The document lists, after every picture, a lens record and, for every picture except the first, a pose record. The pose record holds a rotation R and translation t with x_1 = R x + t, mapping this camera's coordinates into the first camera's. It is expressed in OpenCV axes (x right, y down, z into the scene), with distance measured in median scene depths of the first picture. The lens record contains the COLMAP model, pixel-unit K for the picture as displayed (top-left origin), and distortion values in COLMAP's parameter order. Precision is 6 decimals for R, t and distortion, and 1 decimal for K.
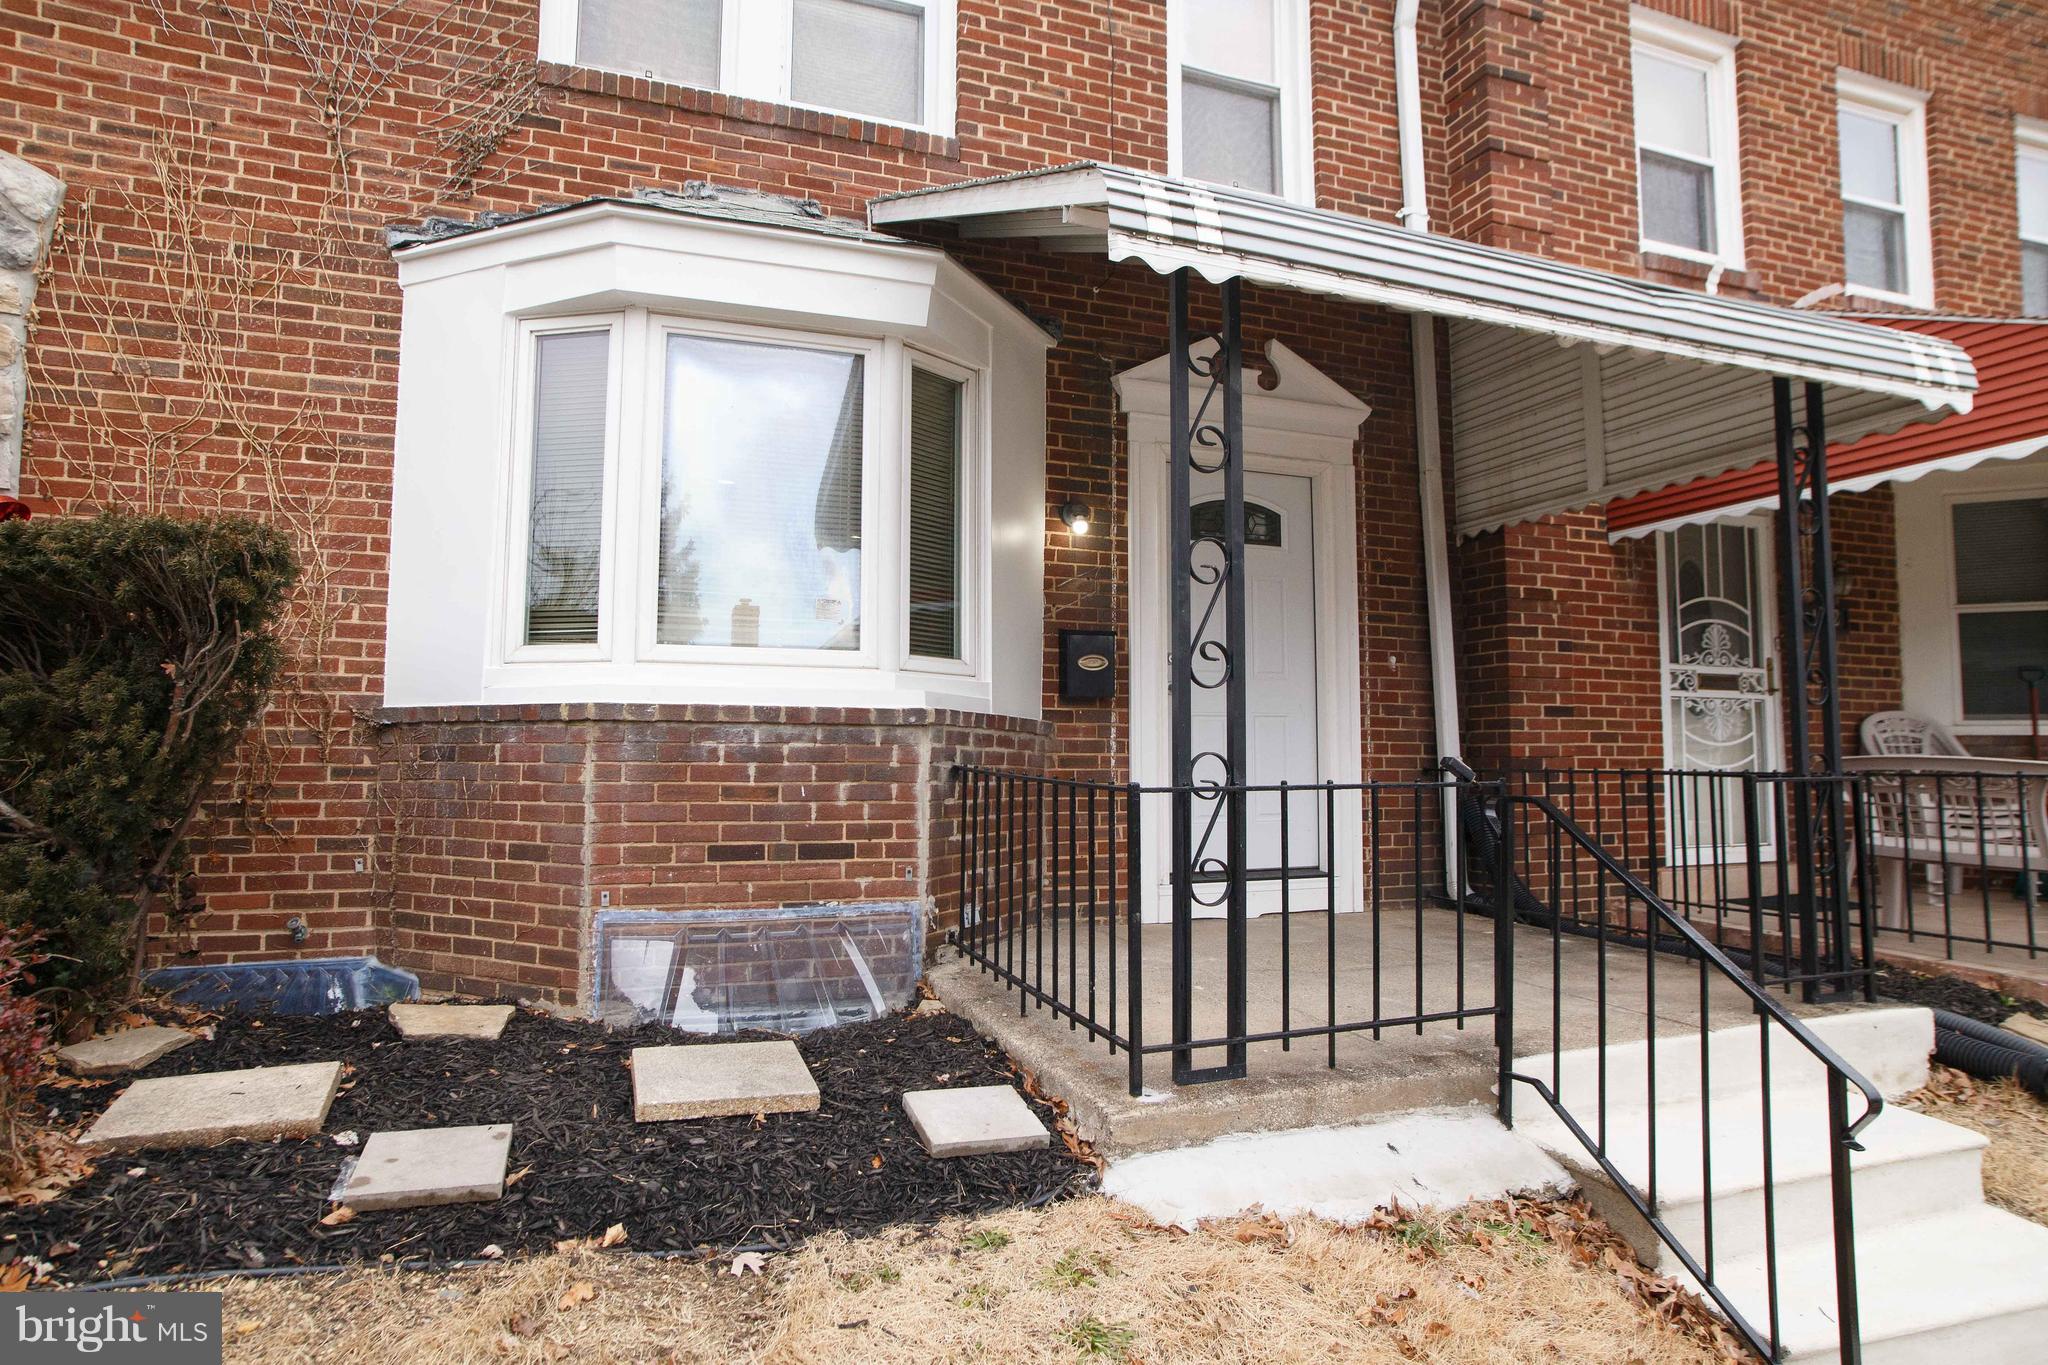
lens RADIAL K [[1202.4, 0, 1038.9], [0, 1202.4, 661.8], [0, 0, 1]] dist [-0.086878, 0.067347]
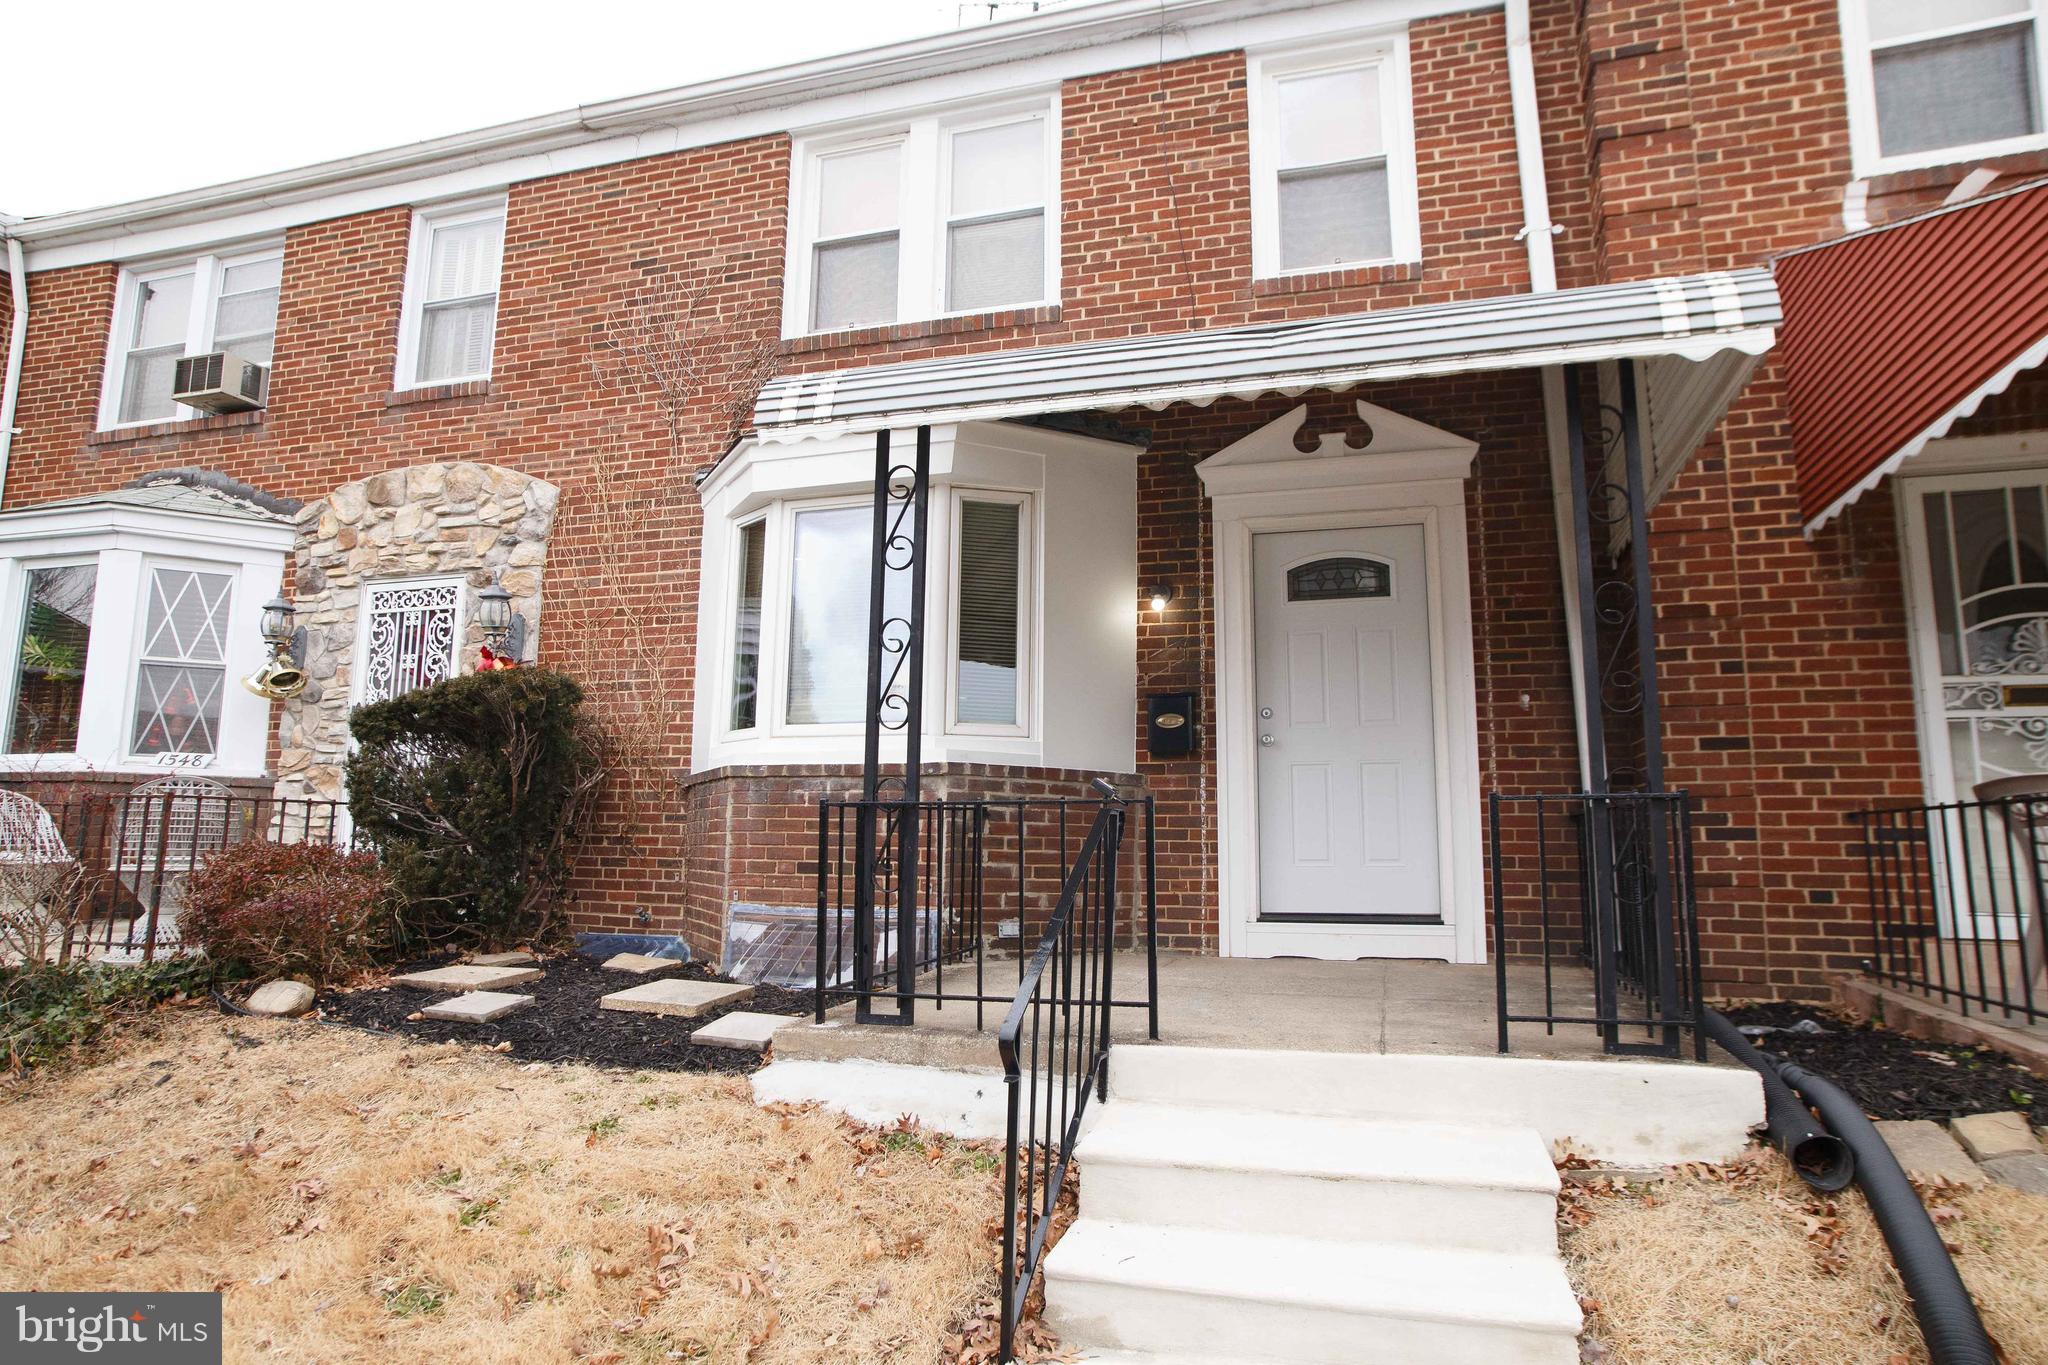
lens RADIAL K [[1202.4, 0, 1025.2], [0, 1202.4, 656.1], [0, 0, 1]] dist [-0.086878, 0.067347]
pose [[0.784828, -0.095398, -0.612327, 0.701574], [0.042384, 0.994030, -0.100540, 0.052957], [0.618263, 0.052954, 0.784185, 0.021208]]
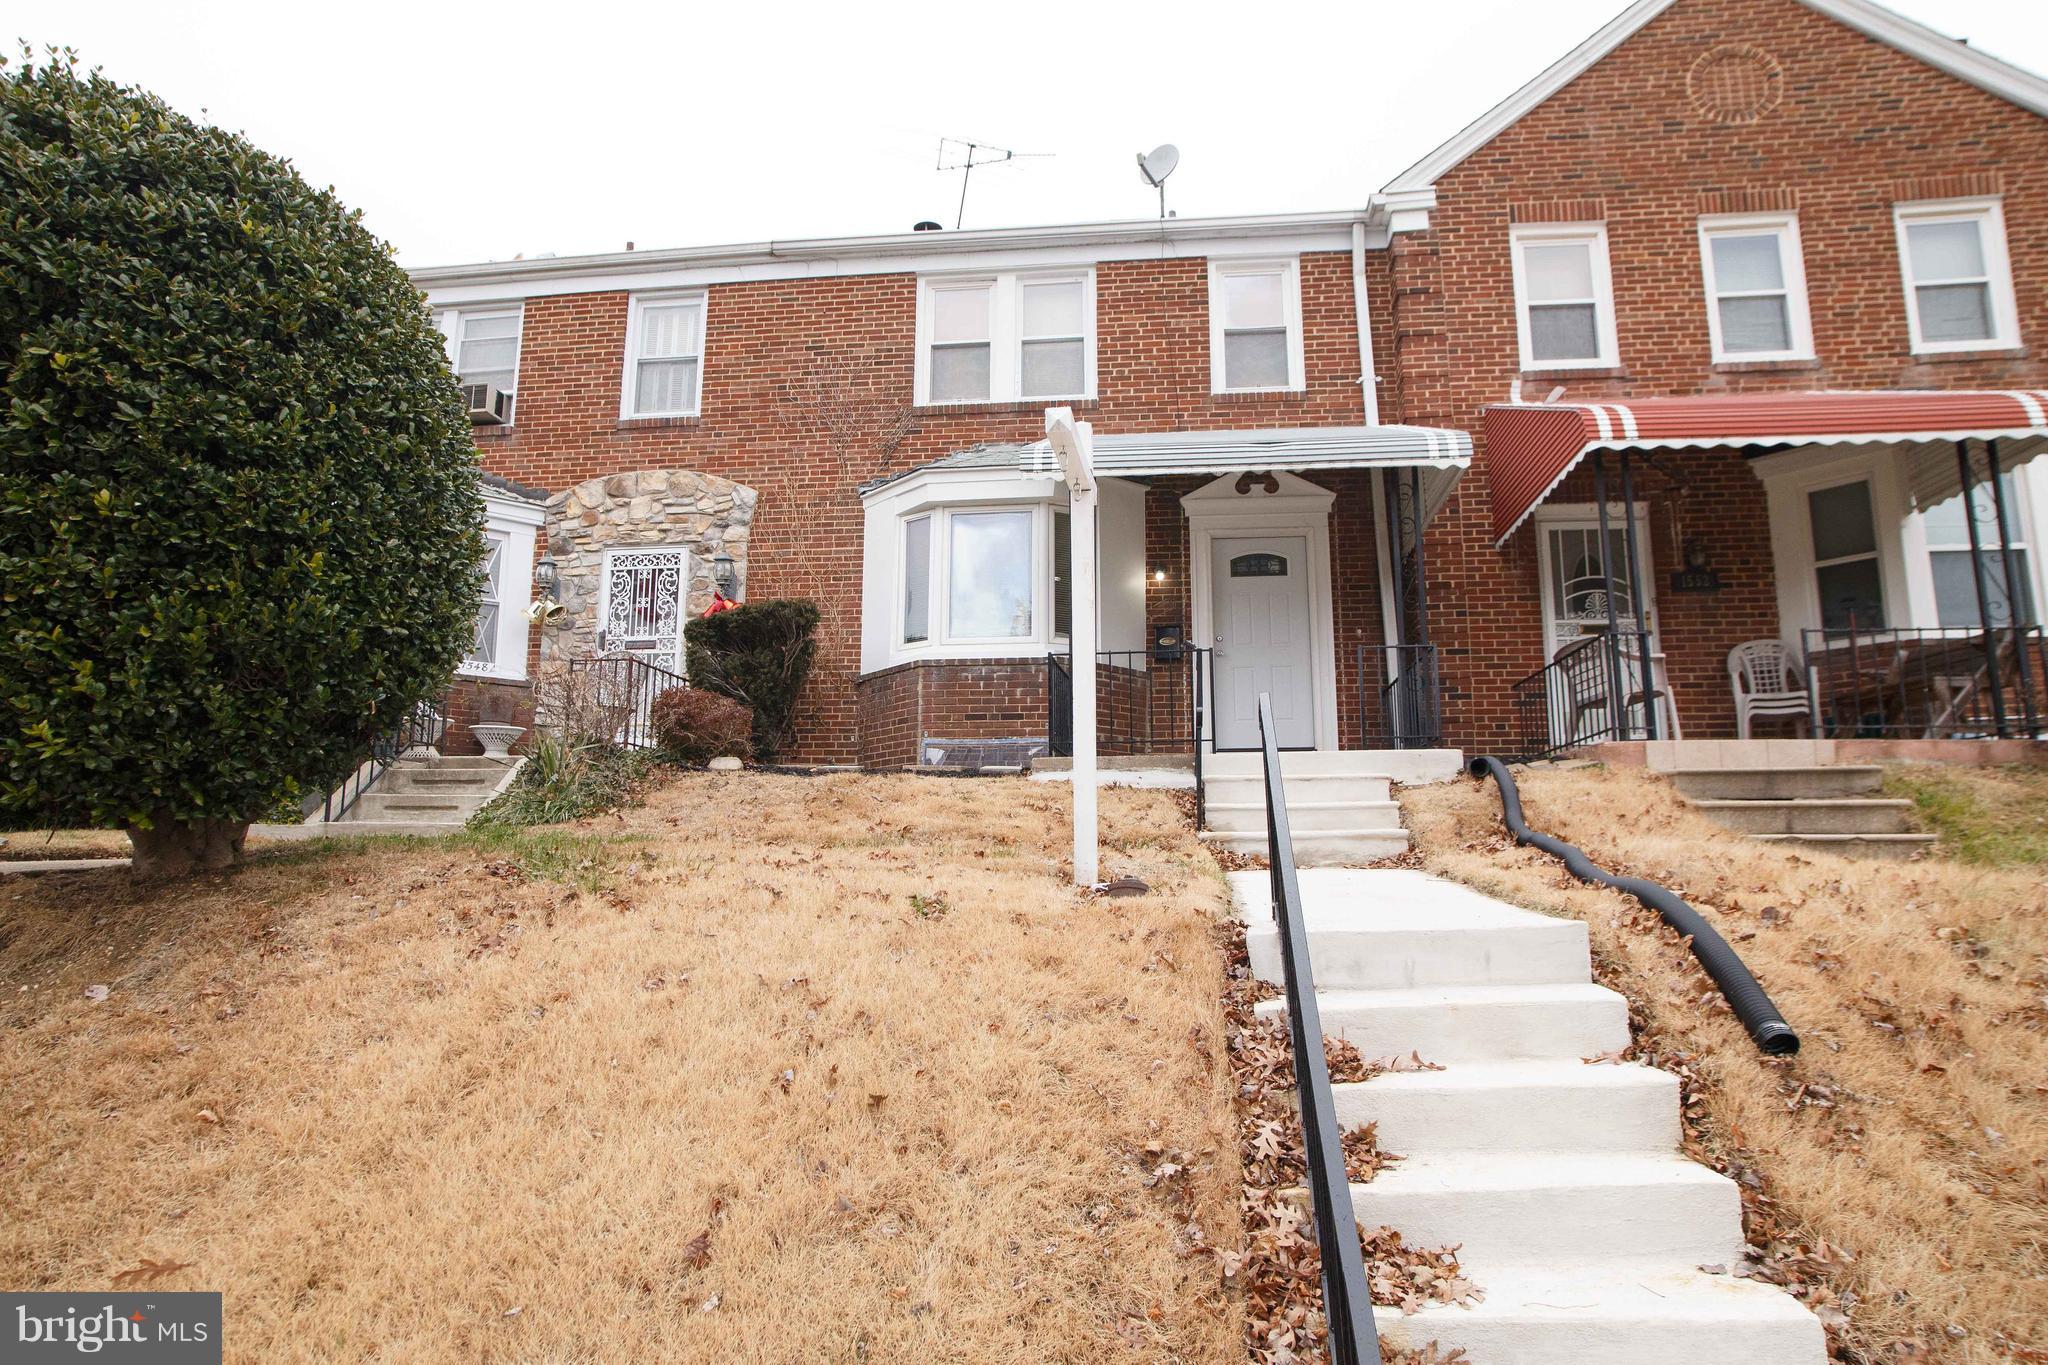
lens RADIAL K [[1202.4, 0, 1035.7], [0, 1202.4, 655.6], [0, 0, 1]] dist [-0.086878, 0.067347]
pose [[0.884676, -0.086313, -0.458147, 0.845621], [0.038265, 0.992840, -0.113158, 0.267972], [0.464633, 0.082577, 0.881644, -0.964767]]
